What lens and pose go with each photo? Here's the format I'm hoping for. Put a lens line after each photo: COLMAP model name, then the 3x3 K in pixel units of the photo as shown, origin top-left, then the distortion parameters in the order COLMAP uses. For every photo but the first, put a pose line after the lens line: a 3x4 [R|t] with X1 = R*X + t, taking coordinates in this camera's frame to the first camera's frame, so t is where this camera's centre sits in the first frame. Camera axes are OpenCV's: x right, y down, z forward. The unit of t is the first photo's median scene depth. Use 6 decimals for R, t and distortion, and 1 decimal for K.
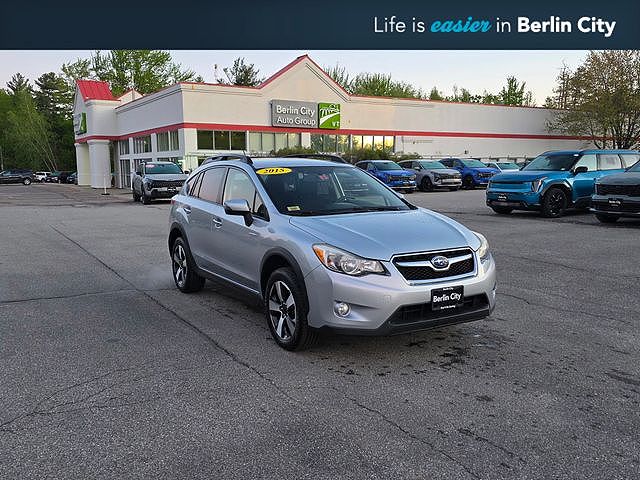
lens RADIAL K [[600.9, 0, 320.0], [0, 600.9, 240.0], [0, 0, 1]] dist [0.005422, 0.000165]
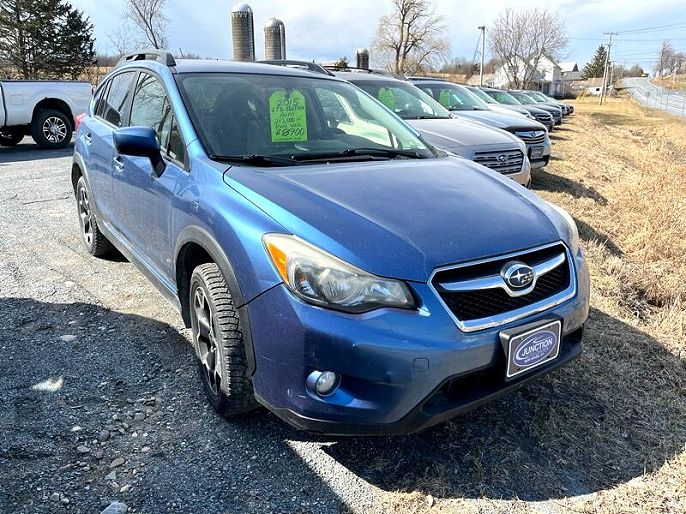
lens RADIAL K [[514.8, 0, 344.1], [0, 514.8, 246.7], [0, 0, 1]] dist [-0.001976, -0.007256]
pose [[0.995642, 0.023884, 0.090148, 0.014407], [-0.038722, 0.985260, 0.166626, -0.053524], [-0.084839, -0.169390, 0.981891, 0.592080]]
